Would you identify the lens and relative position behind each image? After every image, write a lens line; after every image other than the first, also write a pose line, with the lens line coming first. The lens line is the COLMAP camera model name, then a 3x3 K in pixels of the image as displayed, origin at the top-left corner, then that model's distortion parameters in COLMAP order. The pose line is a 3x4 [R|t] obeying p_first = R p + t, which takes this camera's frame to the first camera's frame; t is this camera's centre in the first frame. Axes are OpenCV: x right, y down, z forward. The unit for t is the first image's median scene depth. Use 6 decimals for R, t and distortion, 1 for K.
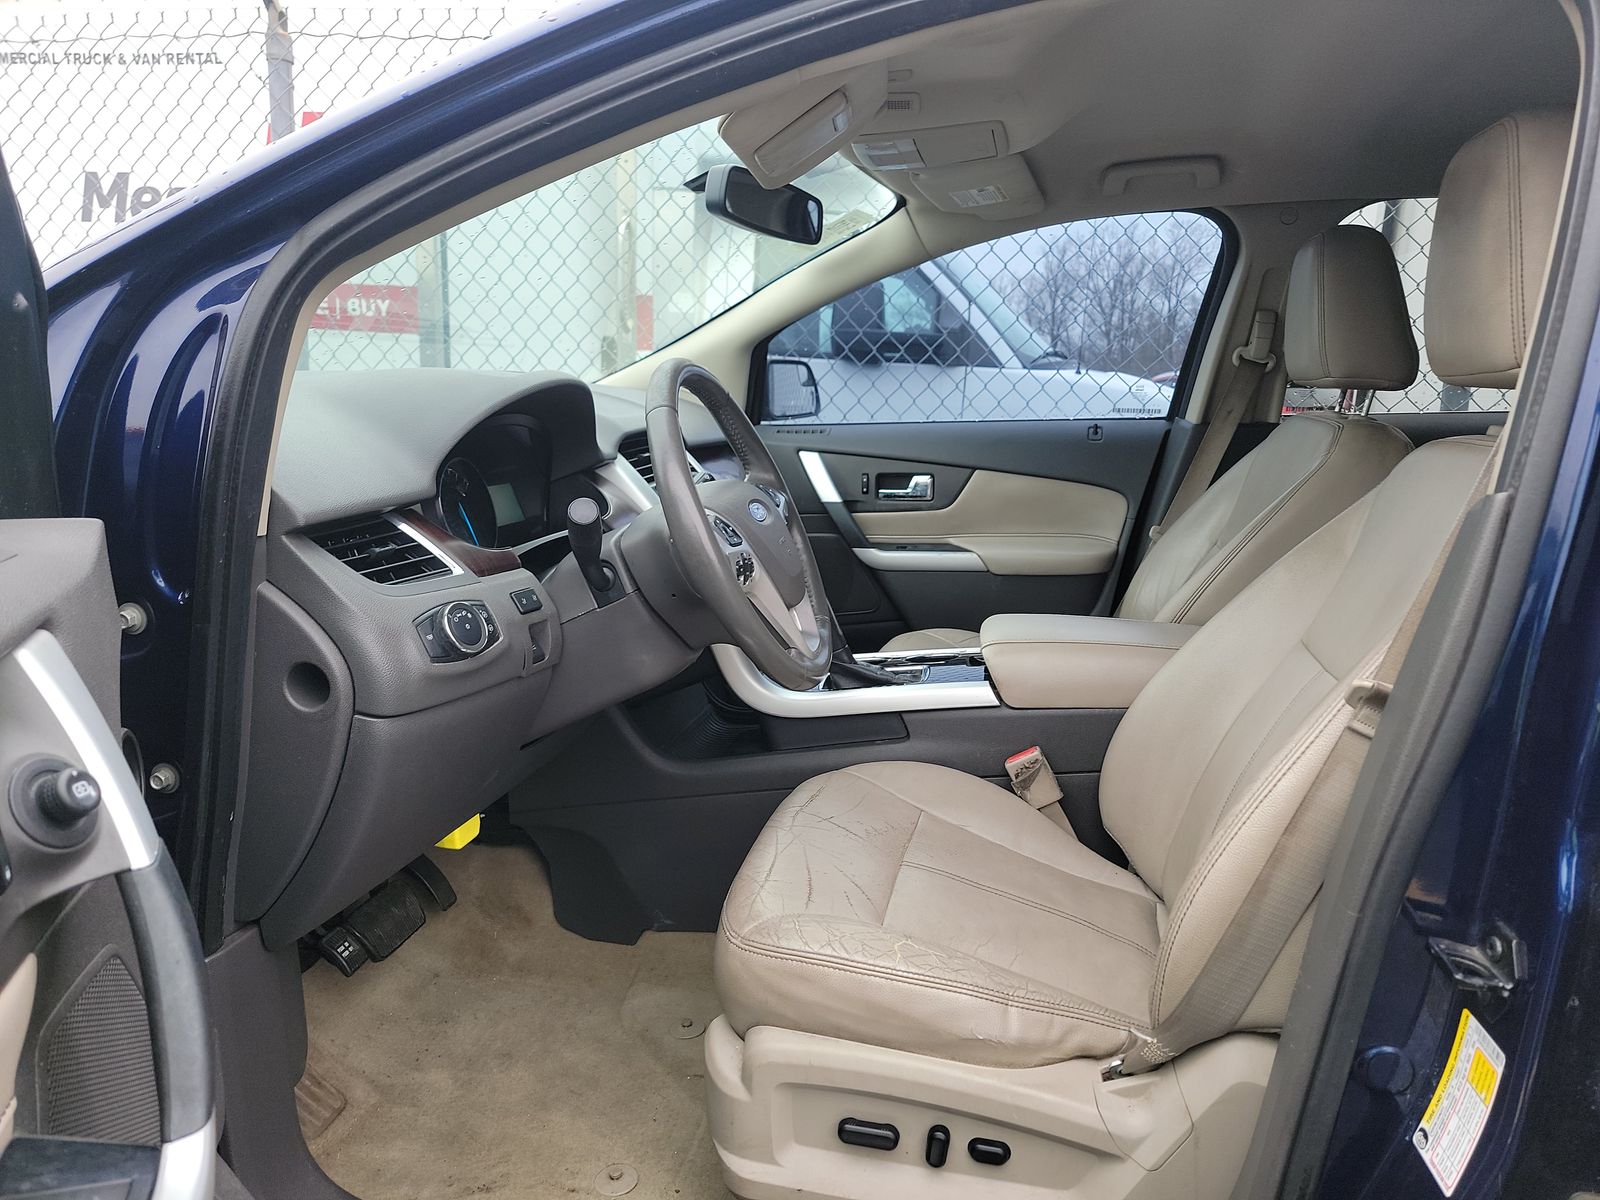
lens RADIAL K [[1133.9, 0, 807.9], [0, 1133.9, 600.6], [0, 0, 1]] dist [0.069971, -0.056213]
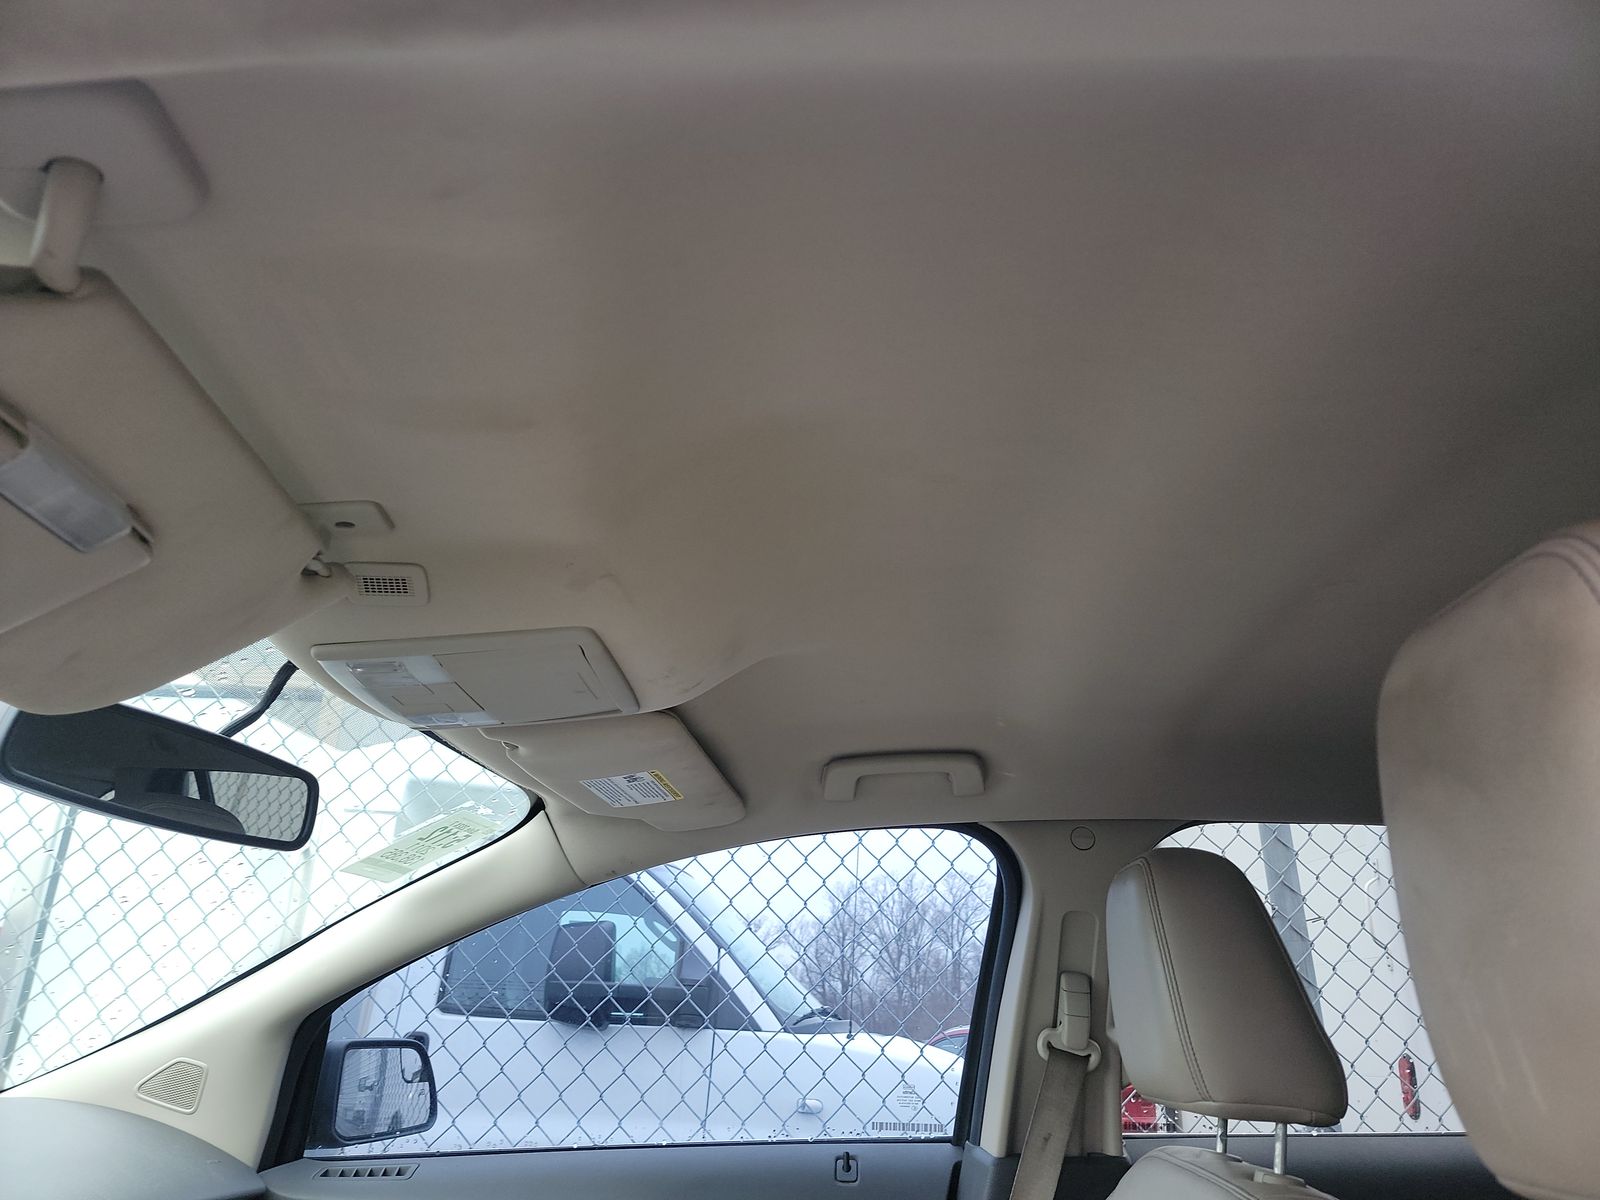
lens RADIAL K [[1133.9, 0, 800.1], [0, 1133.9, 605.7], [0, 0, 1]] dist [0.069971, -0.056213]
pose [[0.985806, 0.056029, 0.158263, 0.071870], [0.034140, 0.856072, -0.515727, -0.056878], [-0.164380, 0.513810, 0.842009, 0.206430]]
